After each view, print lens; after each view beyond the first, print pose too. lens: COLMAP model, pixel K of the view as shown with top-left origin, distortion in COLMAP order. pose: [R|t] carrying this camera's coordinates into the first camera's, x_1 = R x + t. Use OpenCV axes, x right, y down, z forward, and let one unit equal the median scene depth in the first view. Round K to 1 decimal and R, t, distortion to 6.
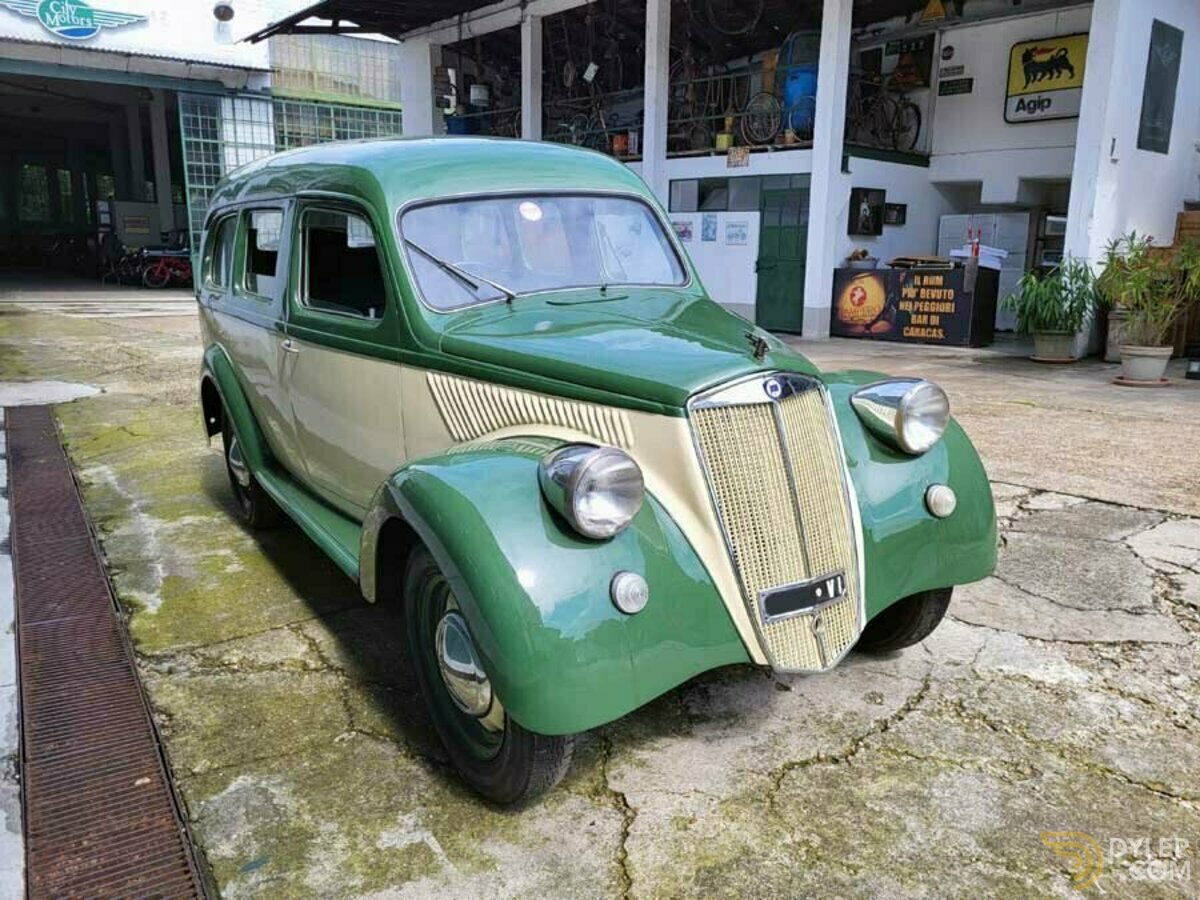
lens RADIAL K [[902.5, 0, 600.0], [0, 902.5, 450.0], [0, 0, 1]] dist [0.049900, -0.036329]
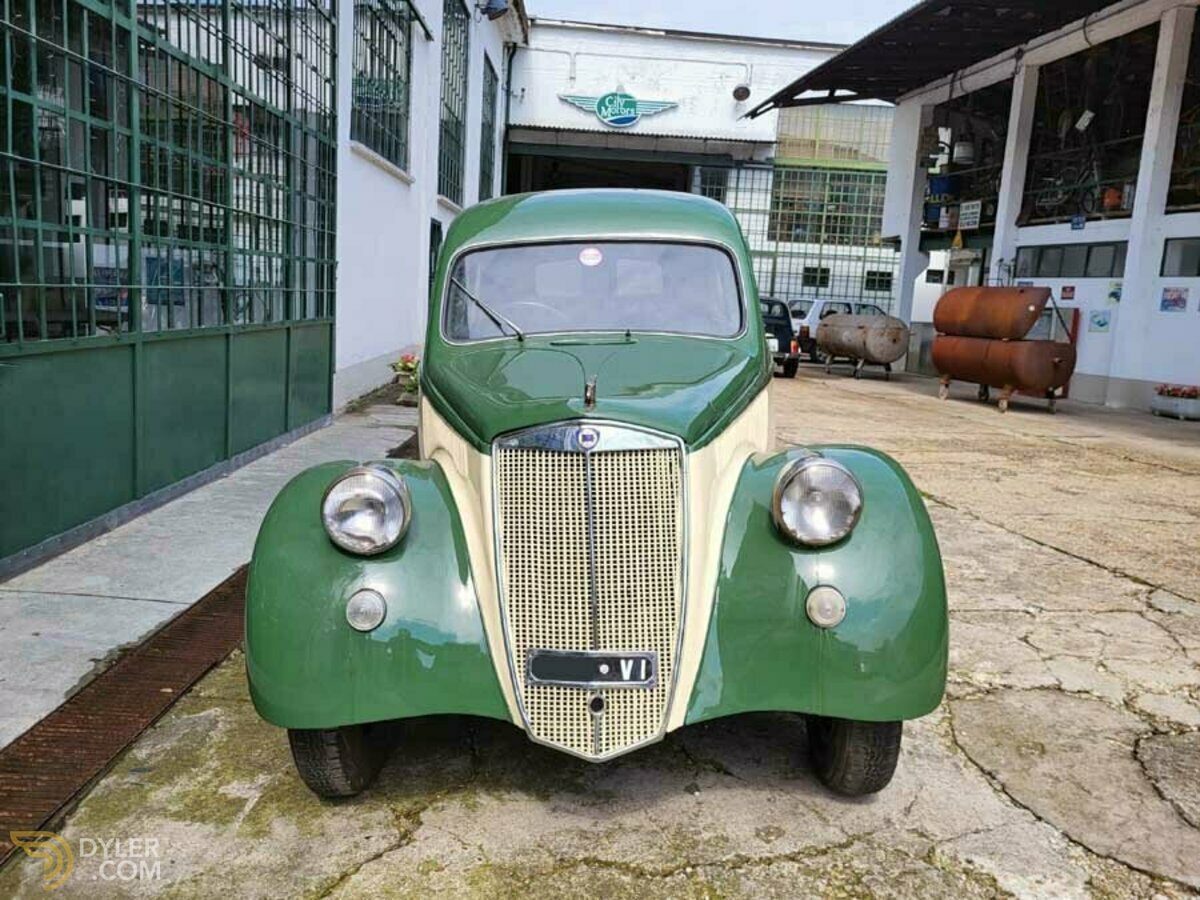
lens RADIAL K [[904.1, 0, 596.4], [0, 904.1, 442.1], [0, 0, 1]] dist [0.044347, -0.034216]
pose [[0.843810, 0.119031, -0.523275, 0.090882], [-0.157059, 0.987172, -0.028711, -0.005068], [0.513145, 0.106412, 0.851680, 0.027725]]
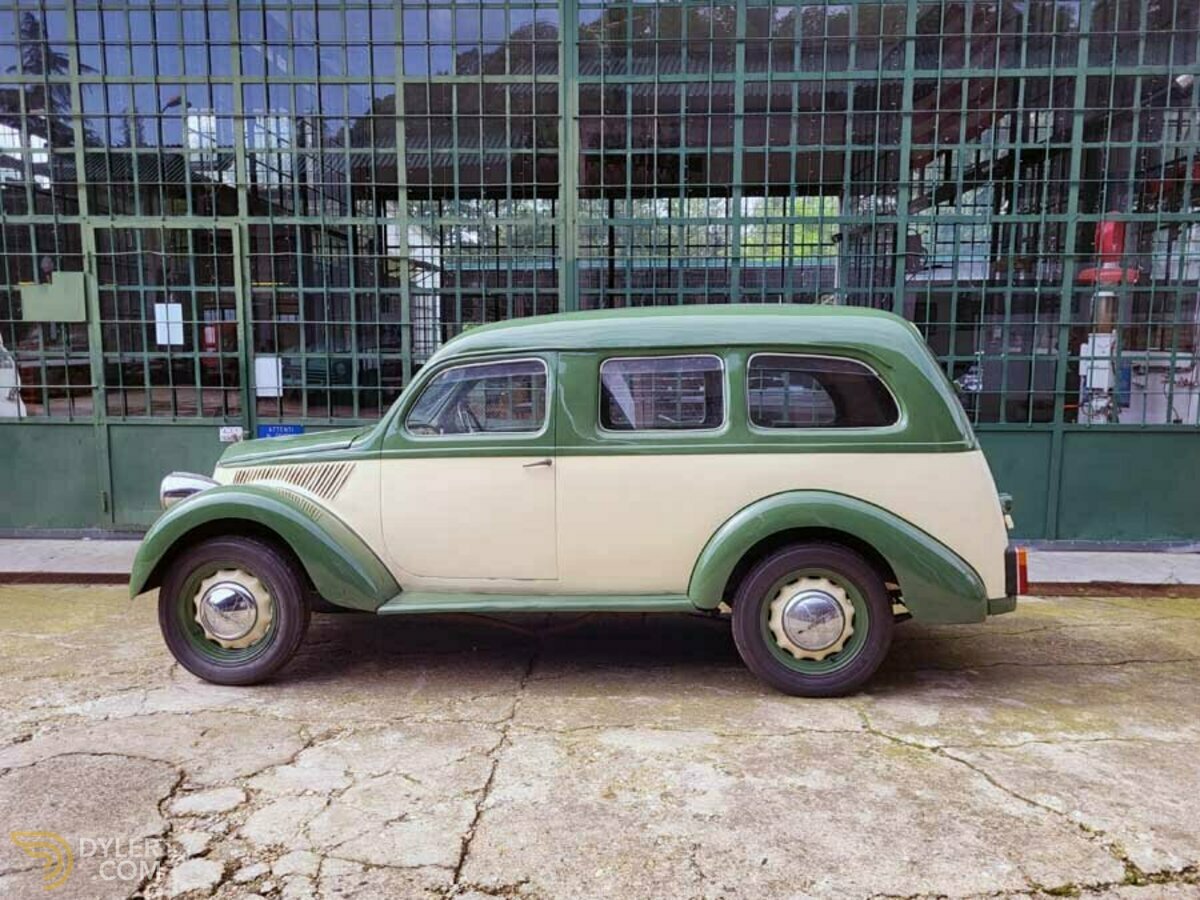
lens RADIAL K [[907.9, 0, 601.1], [0, 907.9, 454.5], [0, 0, 1]] dist [0.052328, -0.043059]
pose [[-0.561781, 0.089008, -0.822484, 0.199573], [-0.185257, 0.955412, 0.229929, -0.099416], [0.806276, 0.281541, -0.520243, 0.381686]]
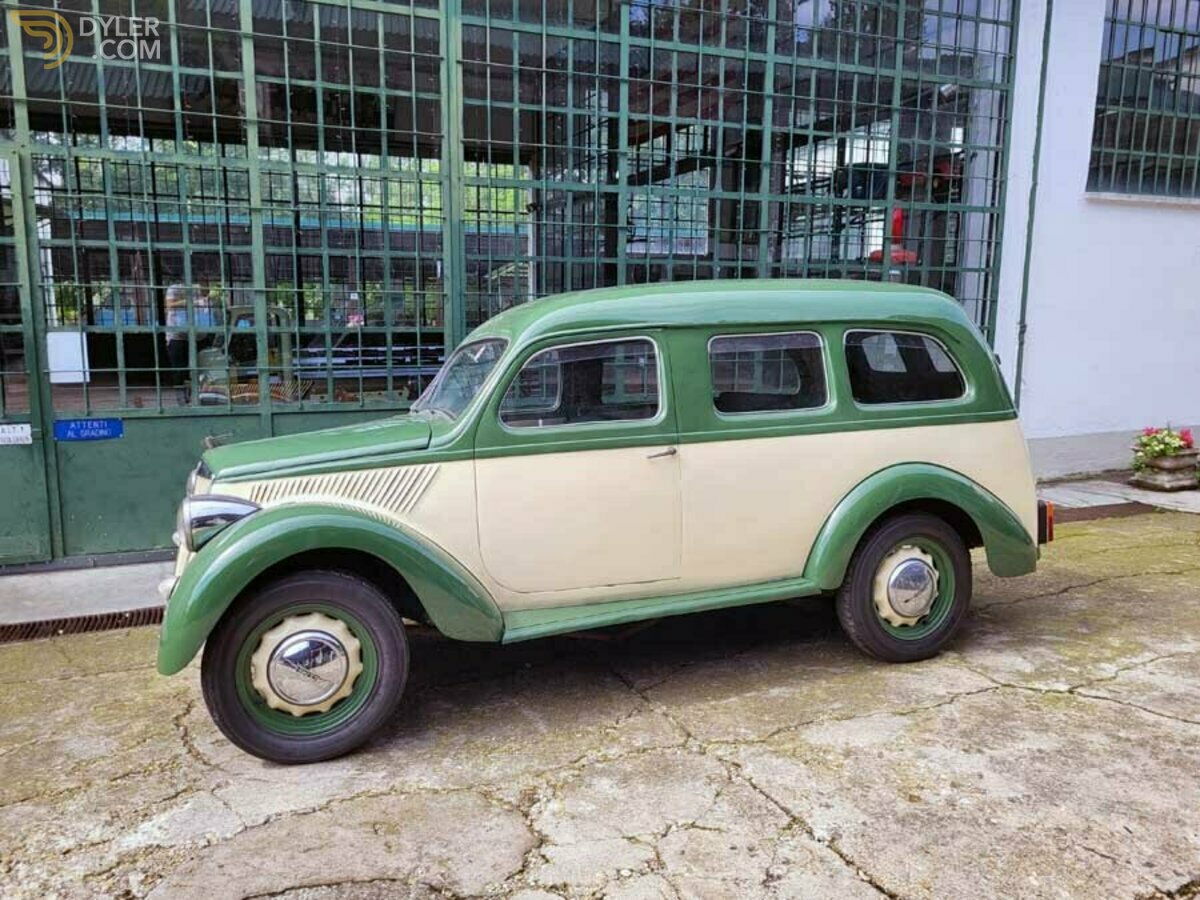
lens RADIAL K [[902.5, 0, 600.0], [0, 902.5, 450.0], [0, 0, 1]] dist [0.049900, -0.036329]
pose [[-0.166204, 0.140044, -0.976096, 0.225631], [-0.219384, 0.959804, 0.175062, -0.073574], [0.961378, 0.243236, -0.128800, 0.254136]]
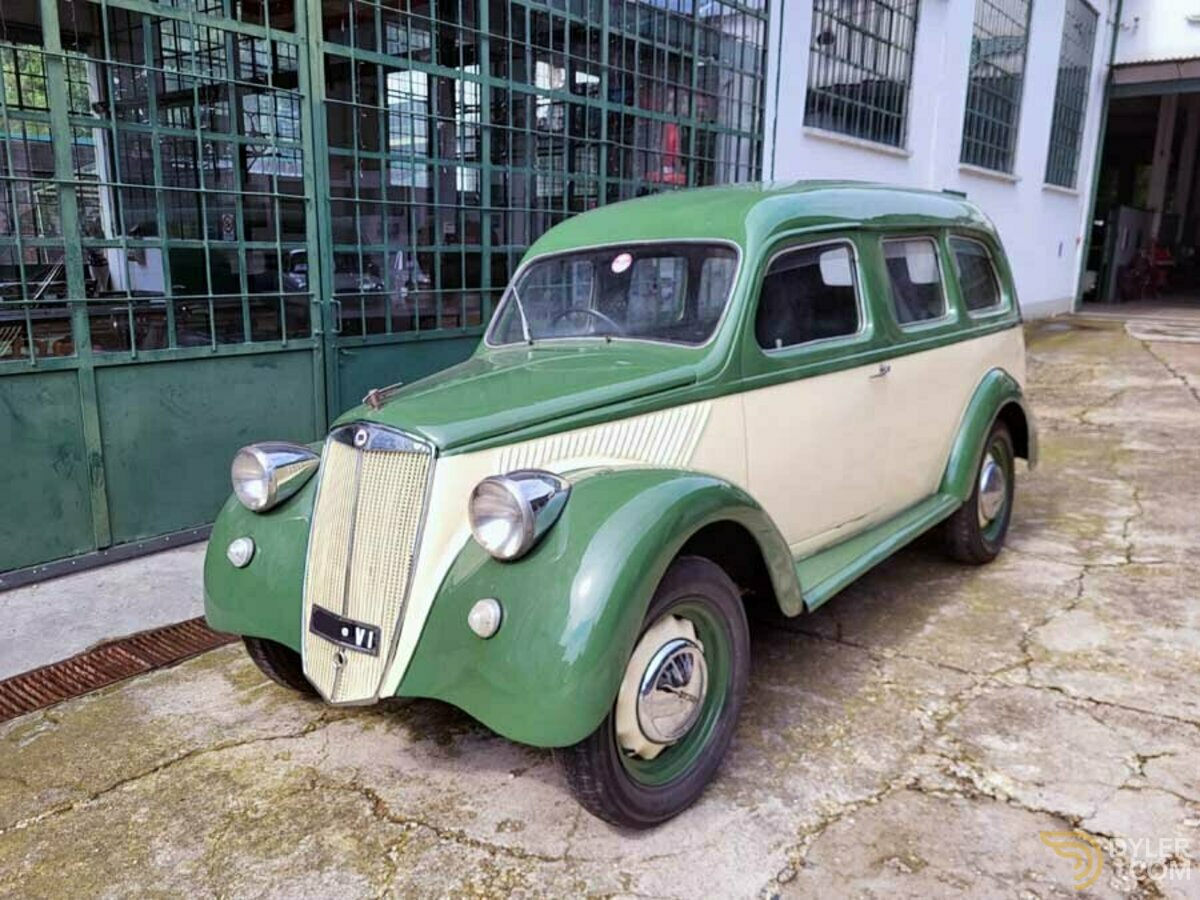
lens RADIAL K [[907.8, 0, 587.6], [0, 907.8, 450.8], [0, 0, 1]] dist [0.047109, -0.049691]
pose [[0.331100, 0.195158, -0.923194, 0.172727], [-0.206915, 0.969582, 0.130755, -0.033525], [0.920630, 0.147730, 0.361409, 0.112900]]
